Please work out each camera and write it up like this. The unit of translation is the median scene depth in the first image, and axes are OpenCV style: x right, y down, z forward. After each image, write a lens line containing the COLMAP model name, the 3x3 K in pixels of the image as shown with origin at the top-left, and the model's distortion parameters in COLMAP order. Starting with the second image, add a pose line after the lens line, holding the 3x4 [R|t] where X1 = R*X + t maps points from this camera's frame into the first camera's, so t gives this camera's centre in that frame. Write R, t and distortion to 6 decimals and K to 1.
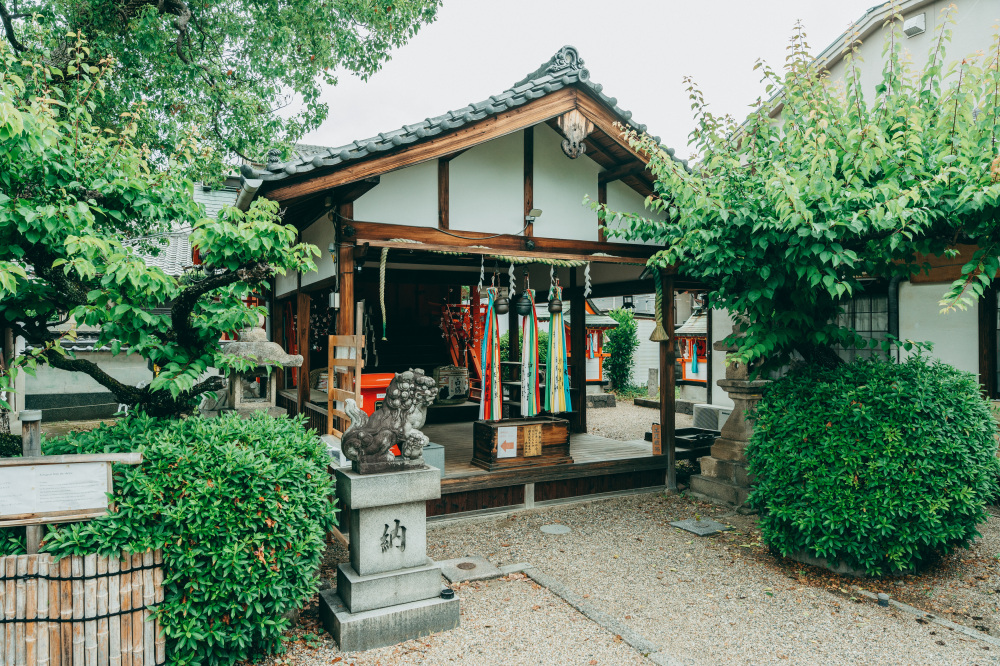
lens RADIAL K [[676.8, 0, 500.8], [0, 676.8, 336.9], [0, 0, 1]] dist [-0.001293, 0.002365]
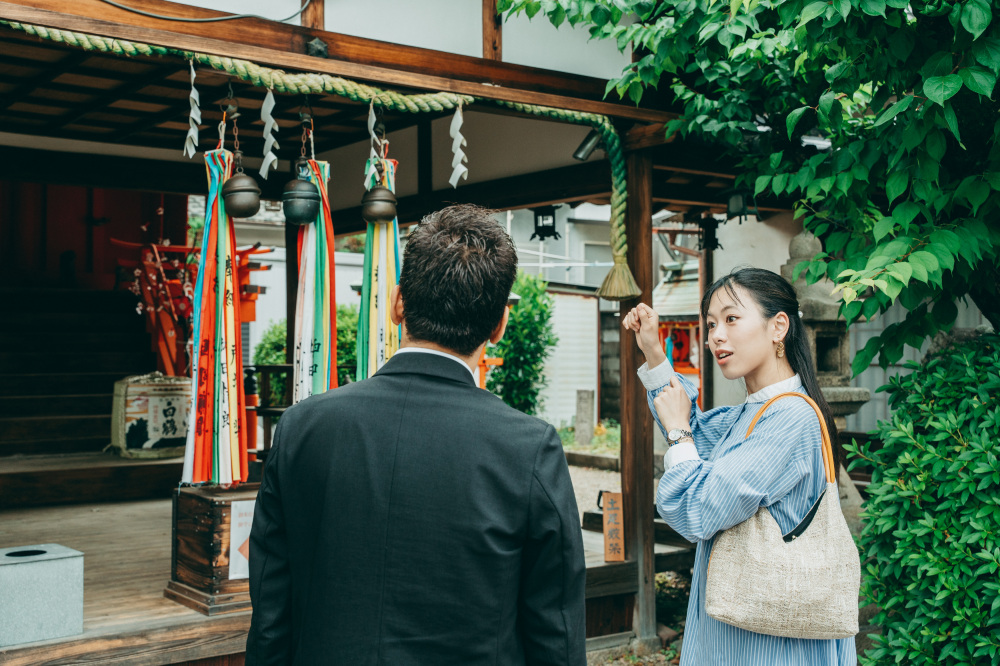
lens RADIAL K [[1182.6, 0, 497.1], [0, 1182.6, 330.9], [0, 0, 1]] dist [0.018918, 0.000000]
pose [[0.986943, 0.007431, 0.160897, 0.037388], [-0.003631, 0.999708, -0.023903, 0.049732], [-0.161028, 0.023007, 0.986682, 0.289441]]
